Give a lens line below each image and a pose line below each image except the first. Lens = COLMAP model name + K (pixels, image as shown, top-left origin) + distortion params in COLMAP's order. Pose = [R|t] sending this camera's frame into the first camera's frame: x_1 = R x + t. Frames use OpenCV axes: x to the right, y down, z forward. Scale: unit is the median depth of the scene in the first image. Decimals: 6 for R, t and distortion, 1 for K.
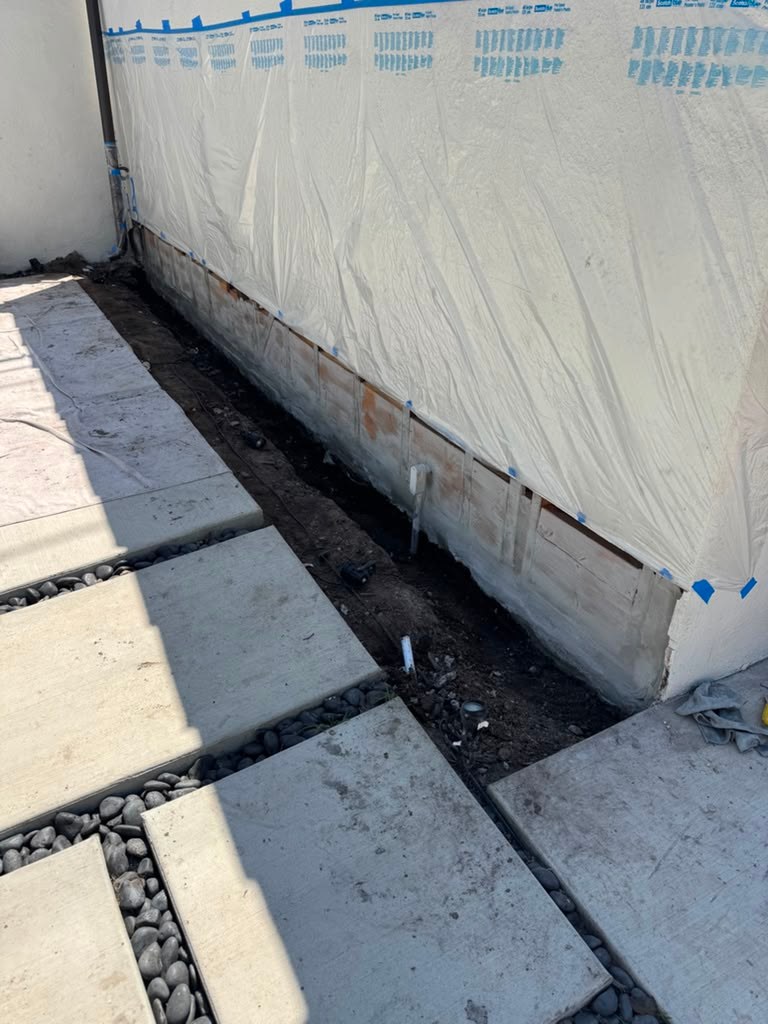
lens RADIAL K [[723.3, 0, 387.2], [0, 723.3, 516.4], [0, 0, 1]] dist [0.034203, -0.047127]
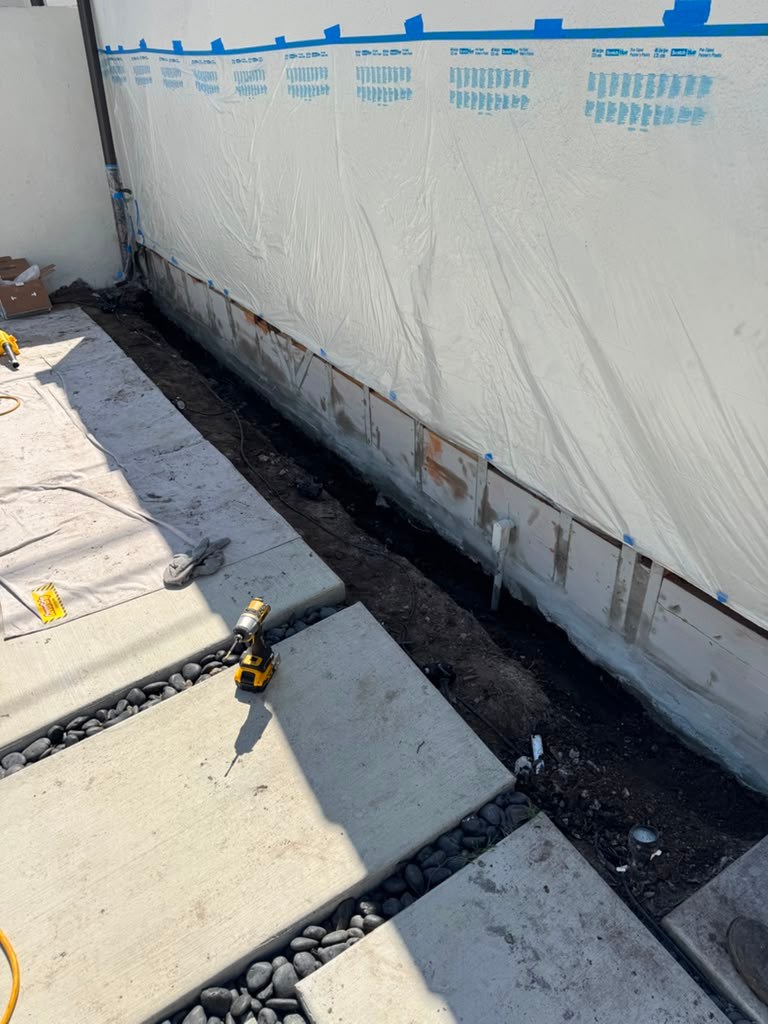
lens RADIAL K [[724.5, 0, 379.5], [0, 724.5, 513.6], [0, 0, 1]] dist [0.037006, -0.051219]
pose [[0.998484, -0.054715, 0.005984, -0.177082], [0.054611, 0.998376, 0.016210, -0.154152], [-0.006861, -0.015858, 0.999851, 0.091332]]
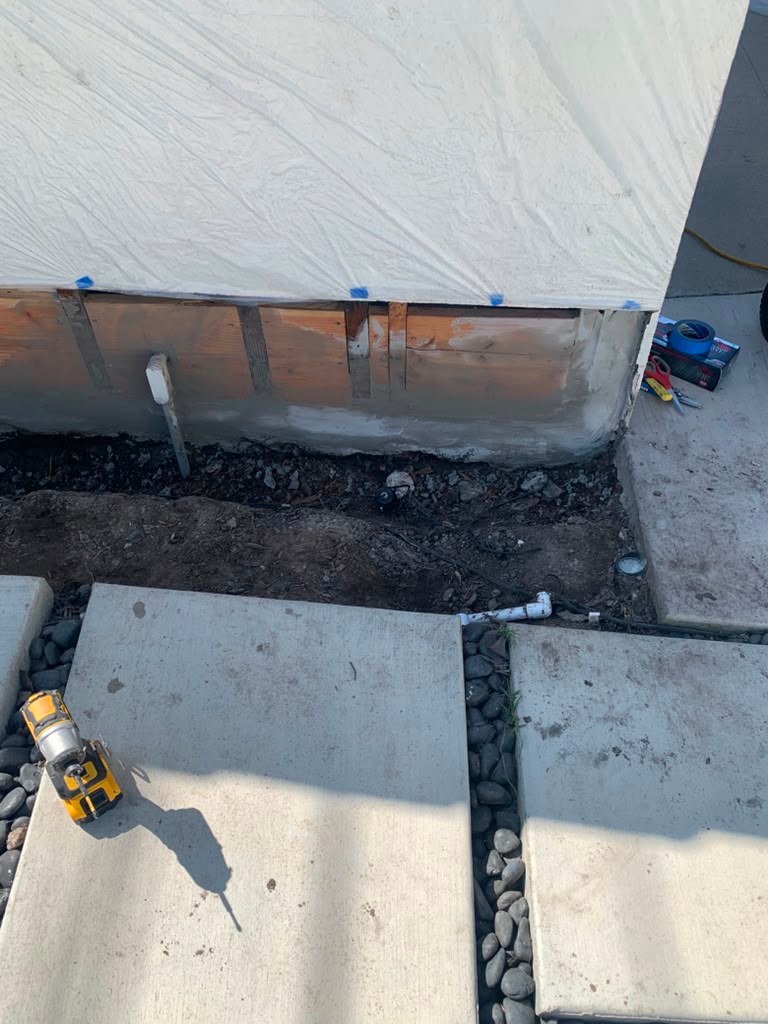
lens RADIAL K [[784.8, 0, 389.6], [0, 784.8, 507.2], [0, 0, 1]] dist [-0.006288, 0.011881]
pose [[0.562376, -0.646737, 0.515232, -0.418679], [0.446881, 0.761984, 0.468698, -0.305670], [-0.695723, -0.033338, 0.717536, 0.498964]]
